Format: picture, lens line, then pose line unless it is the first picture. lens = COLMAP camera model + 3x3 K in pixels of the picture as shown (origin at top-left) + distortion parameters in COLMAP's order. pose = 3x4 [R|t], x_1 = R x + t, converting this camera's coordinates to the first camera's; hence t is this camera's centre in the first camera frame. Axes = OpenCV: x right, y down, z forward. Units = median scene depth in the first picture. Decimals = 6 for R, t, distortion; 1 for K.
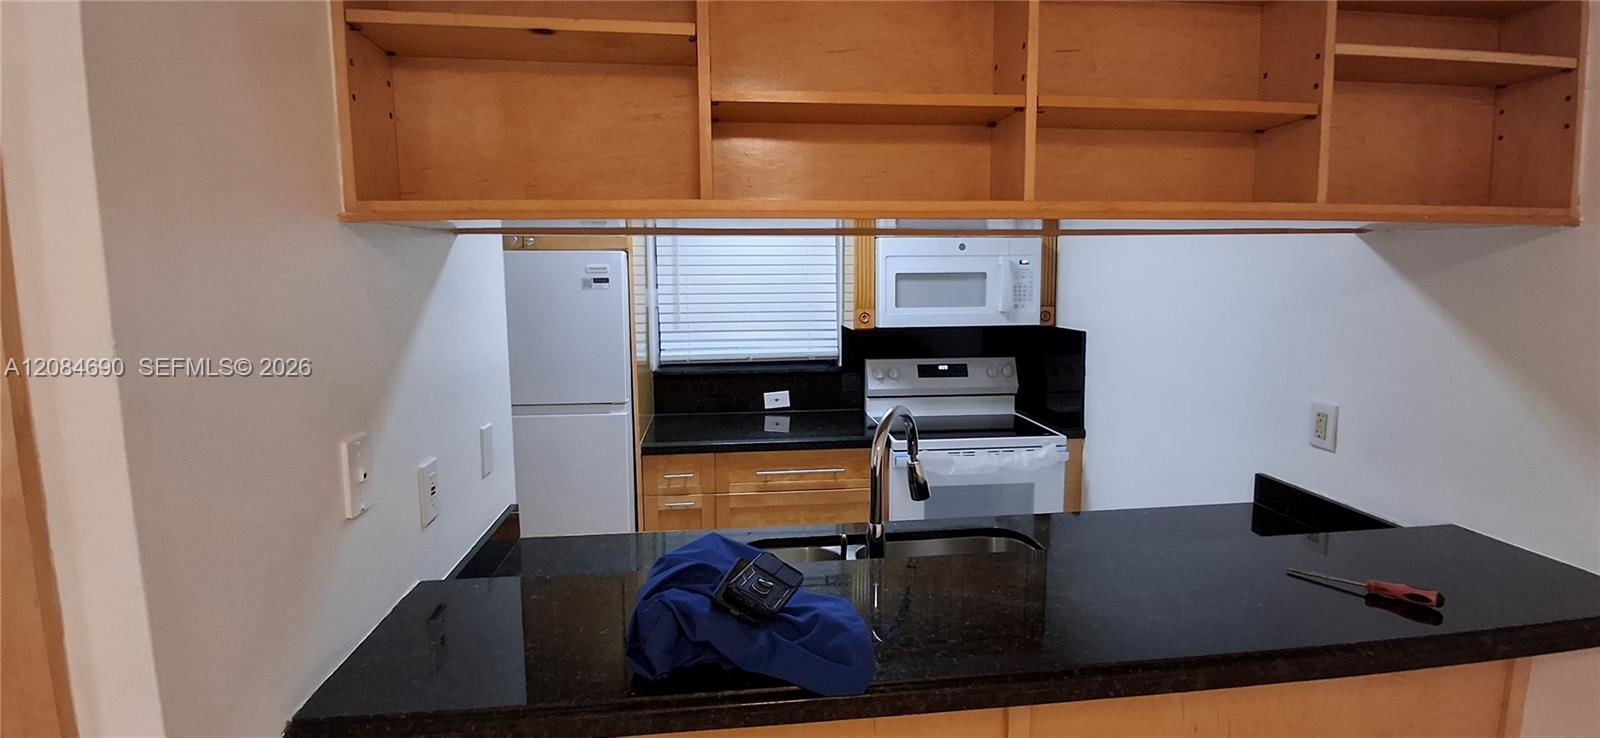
lens RADIAL K [[741.6, 0, 804.5], [0, 741.6, 359.7], [0, 0, 1]] dist [-0.014096, -0.000004]
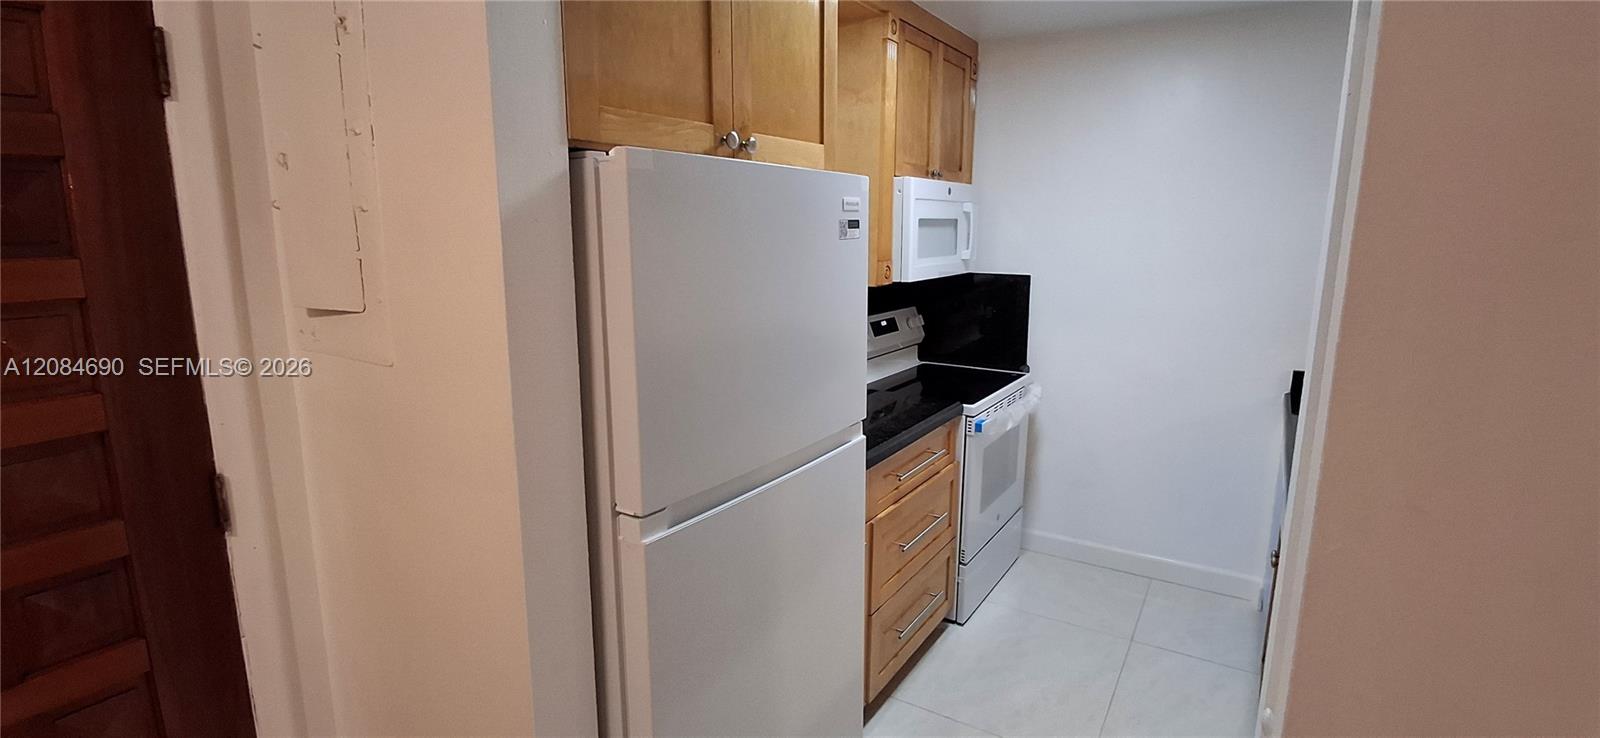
lens RADIAL K [[741.6, 0, 804.5], [0, 741.6, 359.7], [0, 0, 1]] dist [-0.014096, -0.000004]
pose [[0.635343, -0.129929, 0.761221, -0.583076], [0.077541, 0.991496, 0.104515, -0.048674], [-0.768327, -0.007377, 0.640015, 0.491570]]
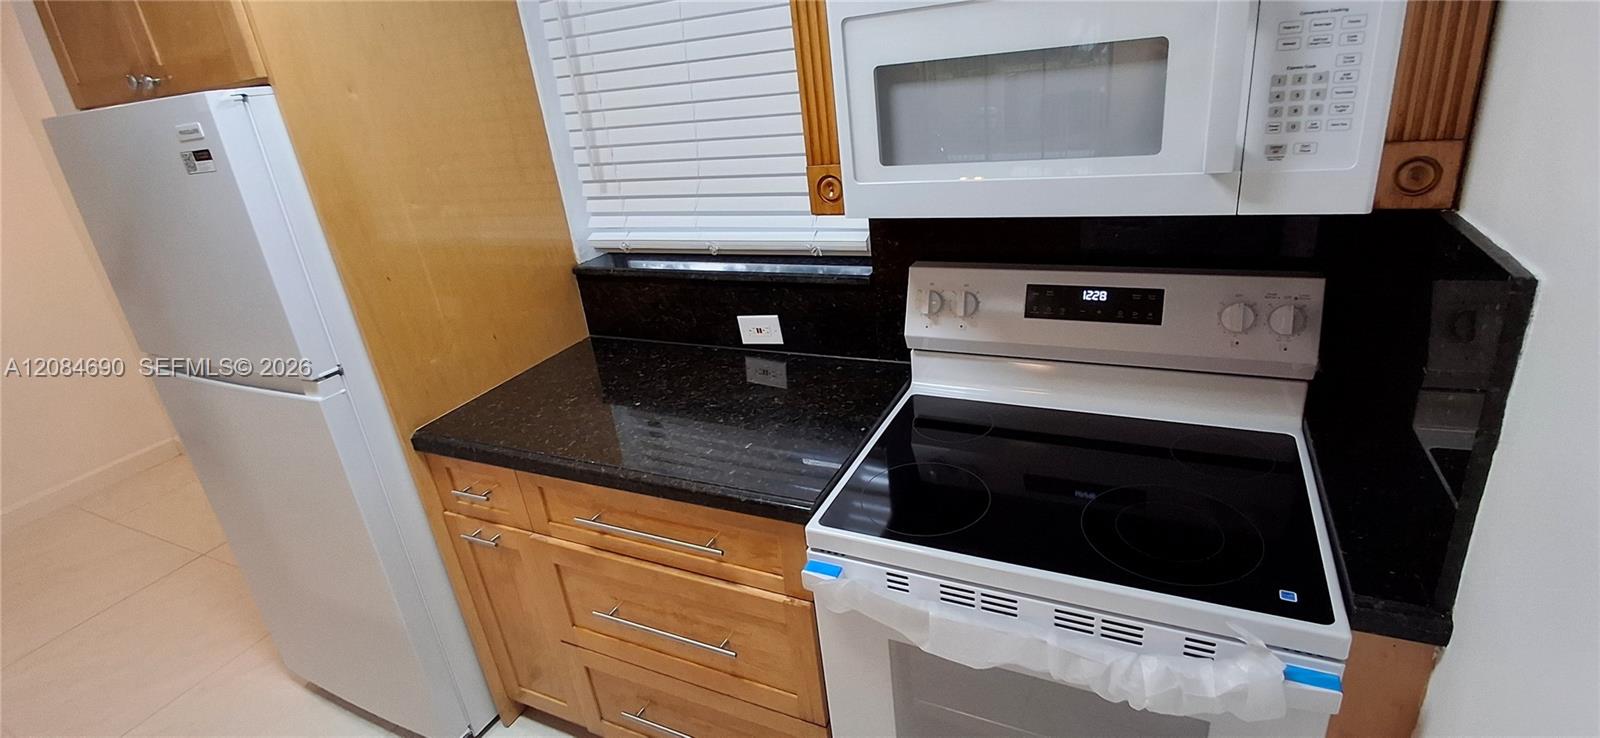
lens RADIAL K [[741.6, 0, 804.5], [0, 741.6, 359.7], [0, 0, 1]] dist [-0.014096, -0.000004]
pose [[0.839577, 0.127880, -0.527975, 0.271774], [0.038642, 0.955378, 0.292849, -0.079197], [0.541865, -0.266271, 0.797171, 0.595498]]
